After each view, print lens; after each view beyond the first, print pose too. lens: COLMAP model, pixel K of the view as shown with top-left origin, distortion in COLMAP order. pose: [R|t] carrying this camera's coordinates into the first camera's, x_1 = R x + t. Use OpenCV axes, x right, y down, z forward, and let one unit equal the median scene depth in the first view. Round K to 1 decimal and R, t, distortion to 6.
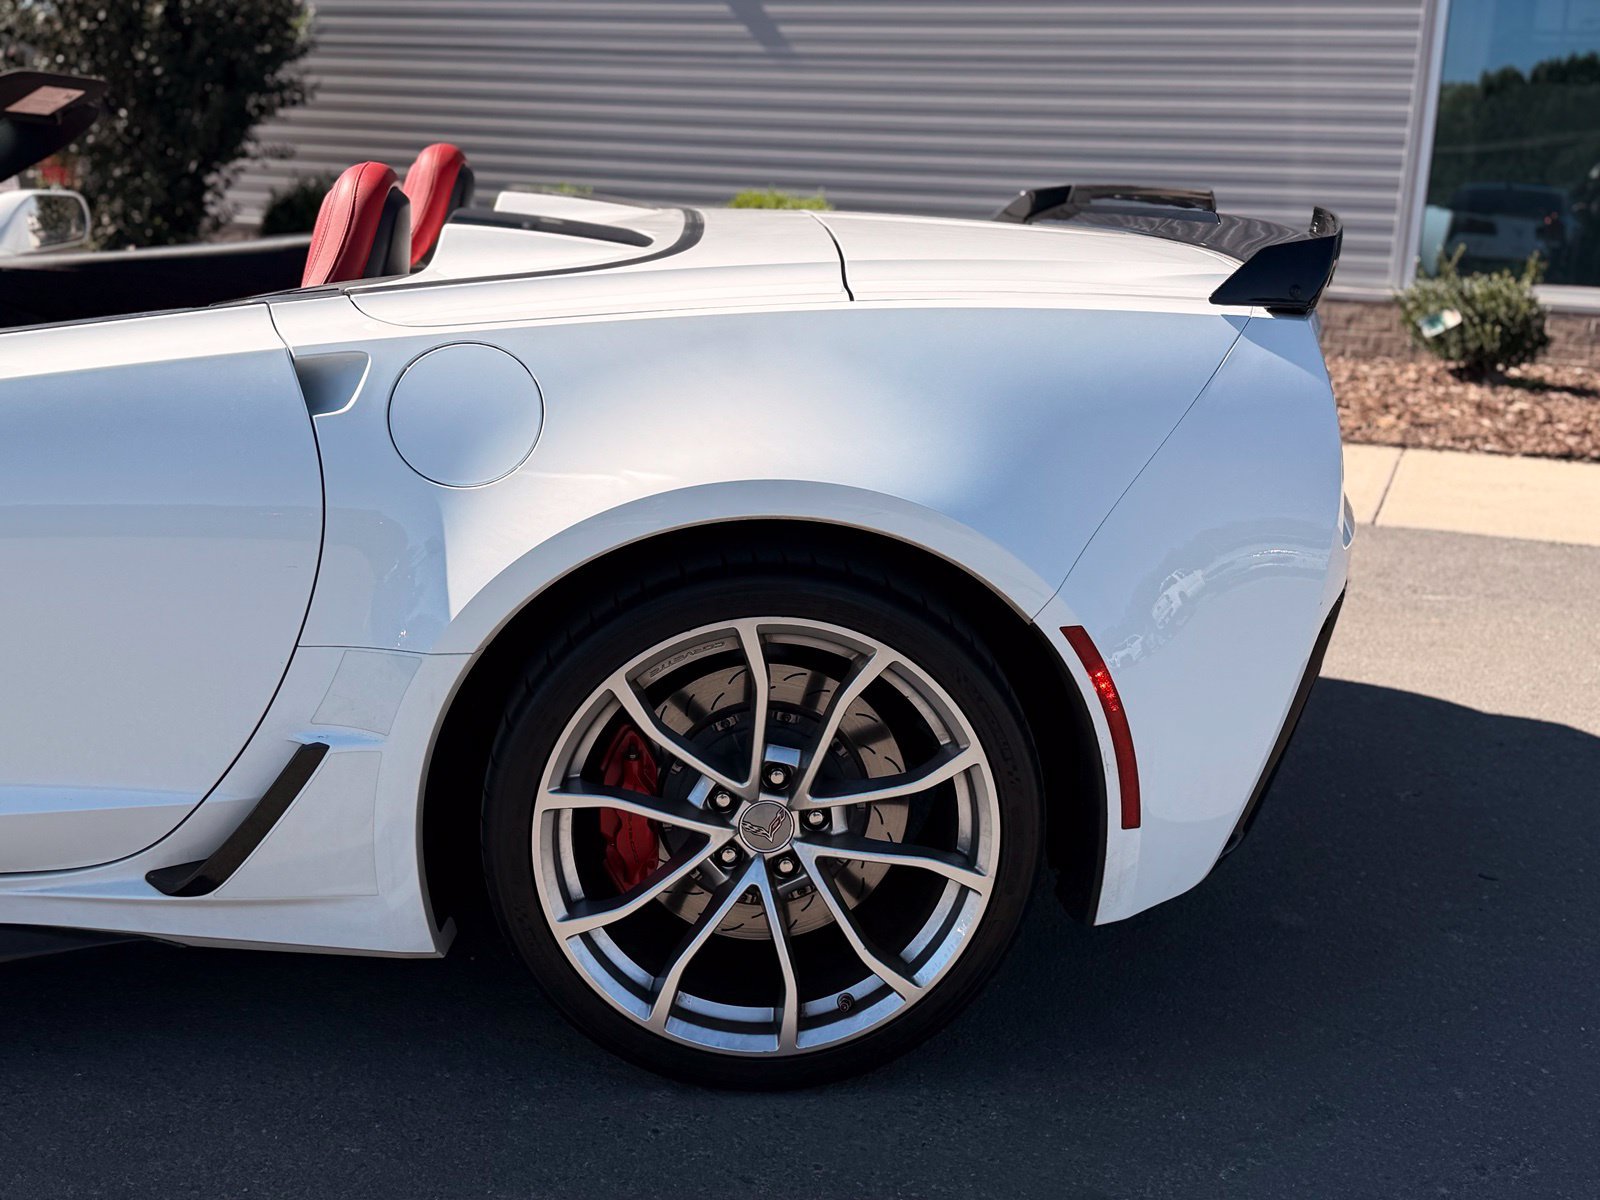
lens RADIAL K [[1783.1, 0, 800.0], [0, 1783.1, 600.0], [0, 0, 1]] dist [0.224666, -0.509439]
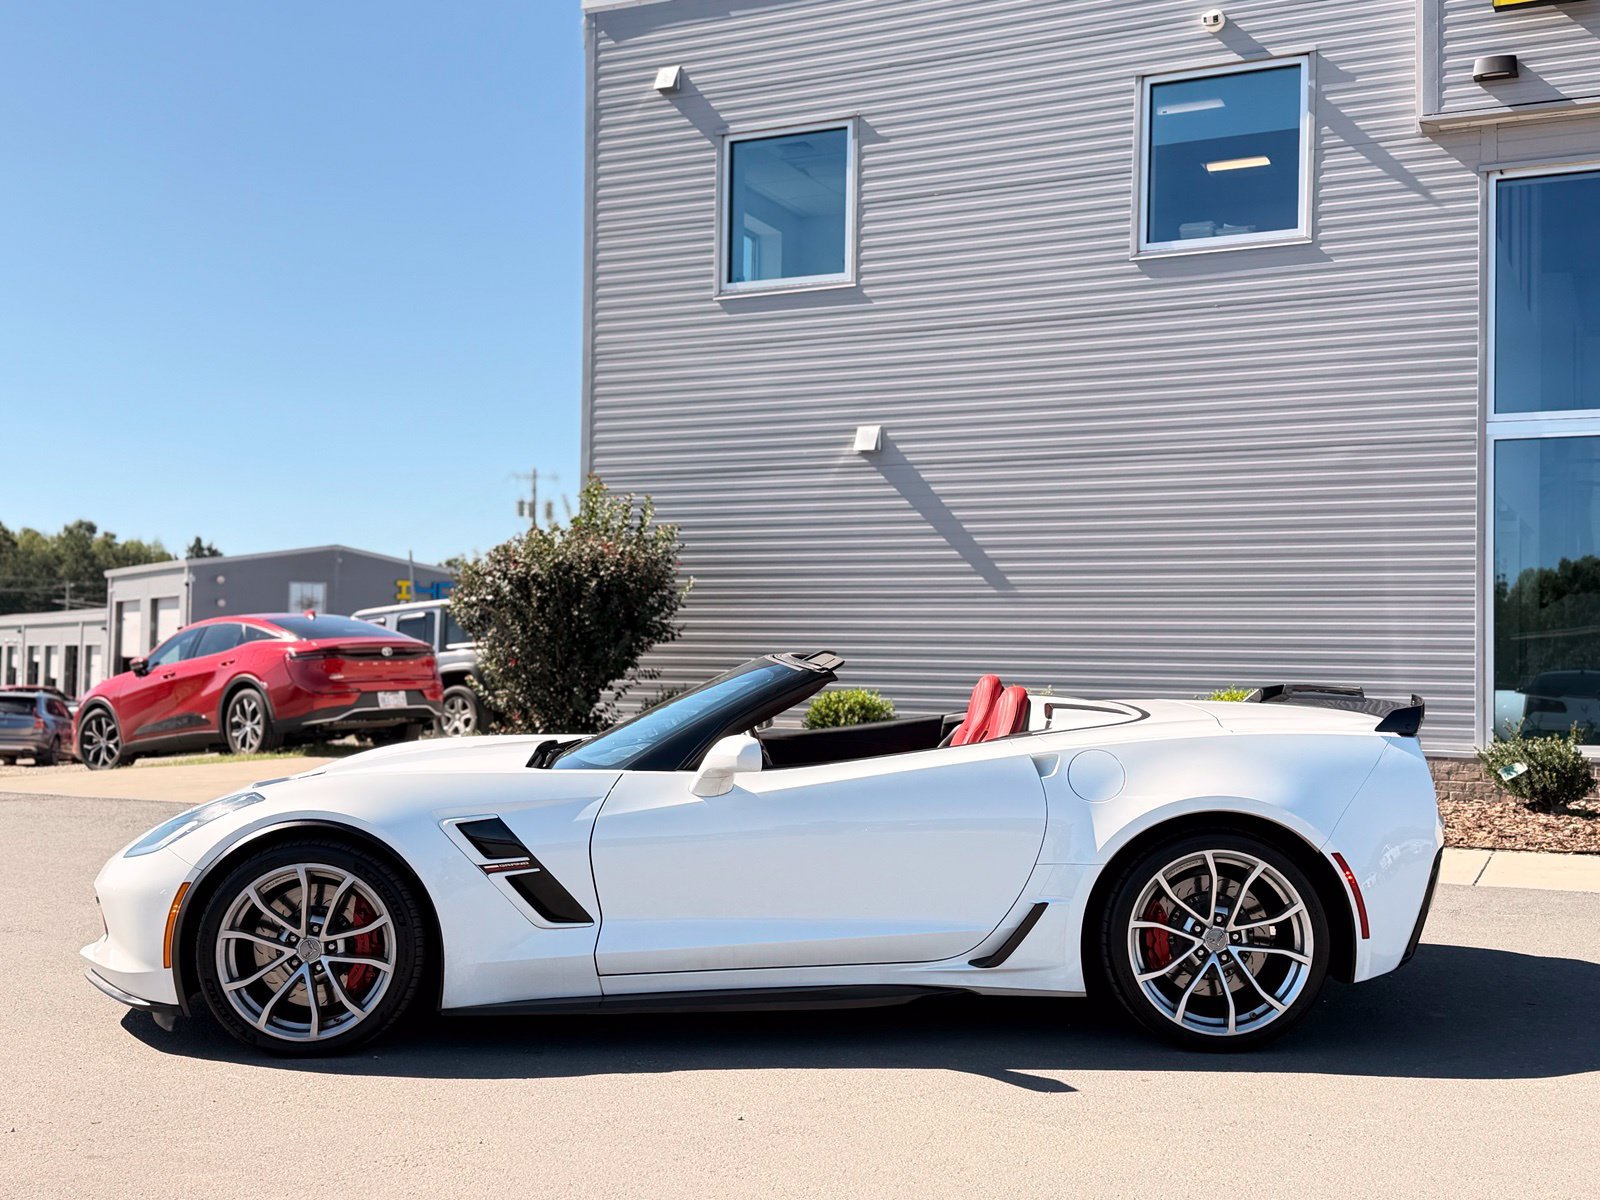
lens RADIAL K [[1783.1, 0, 800.0], [0, 1783.1, 600.0], [0, 0, 1]] dist [0.224666, -0.509439]
pose [[0.998067, -0.029970, -0.054443, -0.167848], [0.014295, 0.963258, -0.268196, 0.127542], [0.060481, 0.266900, 0.961825, -0.599917]]
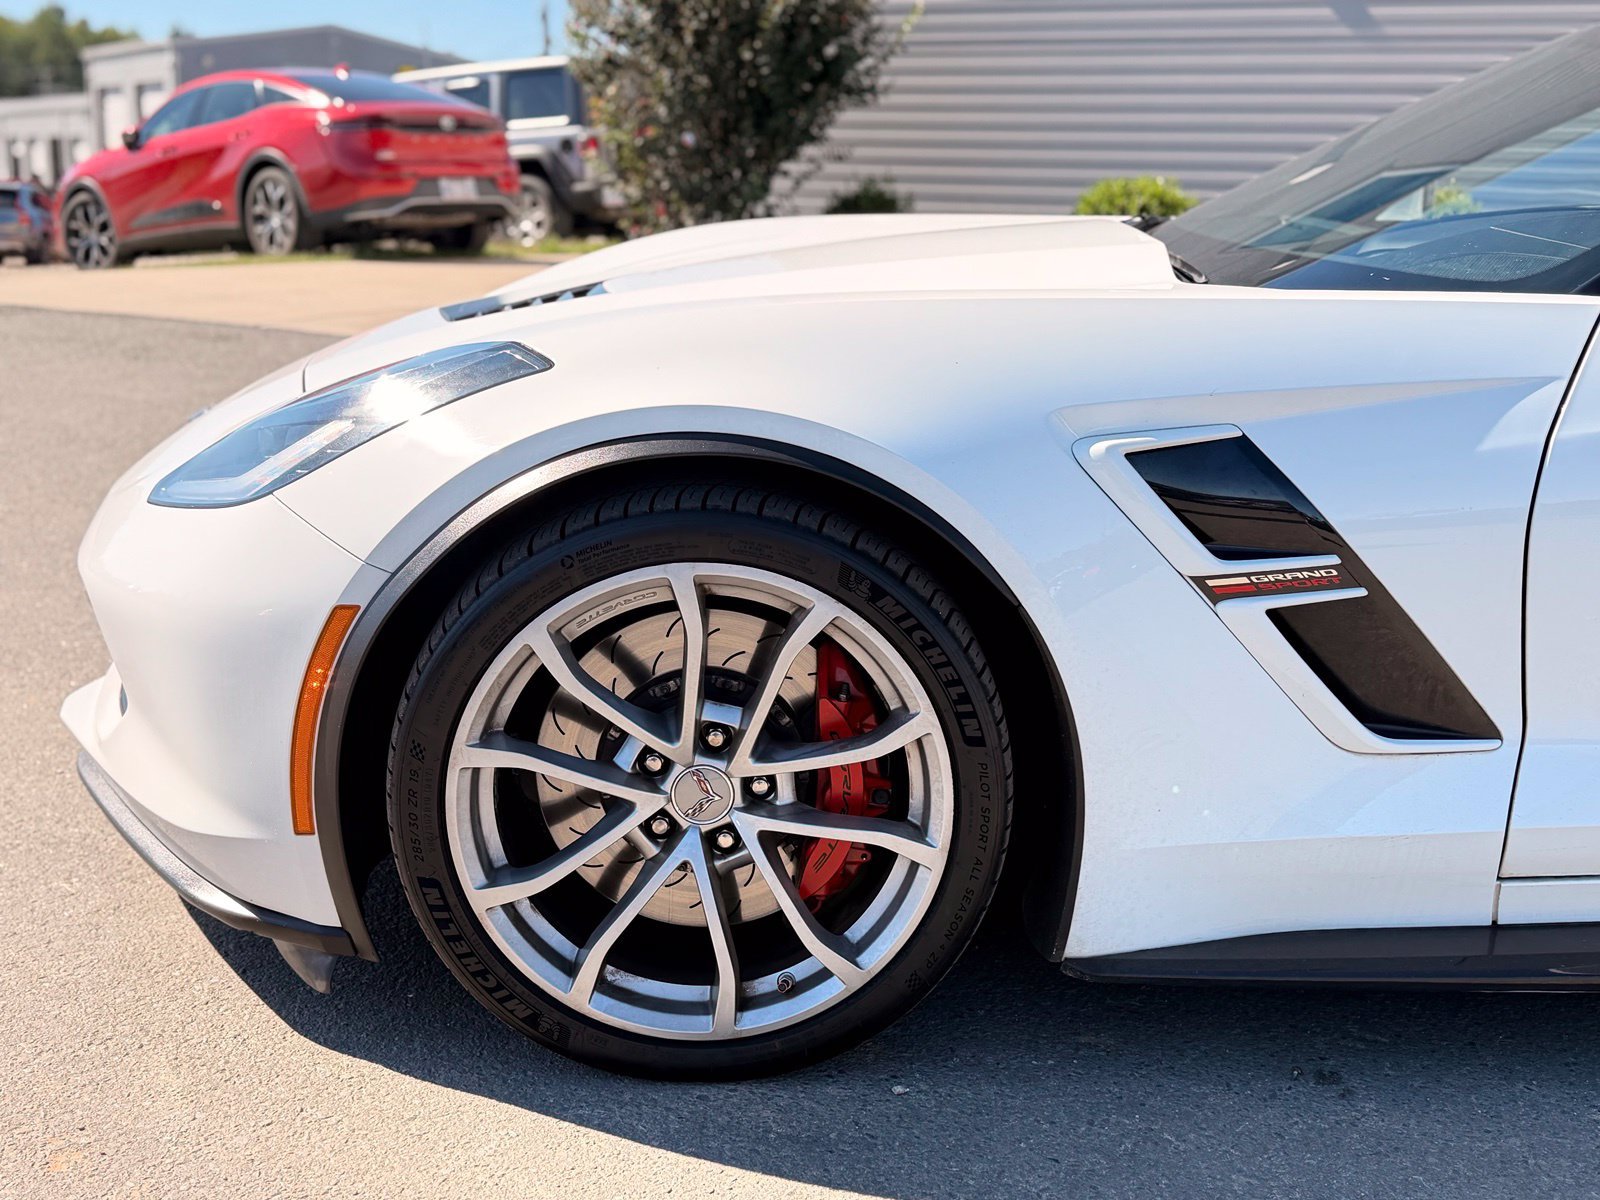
lens RADIAL K [[1783.1, 0, 800.0], [0, 1783.1, 600.0], [0, 0, 1]] dist [0.224666, -0.509439]
pose [[0.998119, -0.001912, -0.061278, -0.441664], [0.001574, 0.999983, -0.005563, 0.011230], [0.061287, 0.005456, 0.998105, 0.014575]]
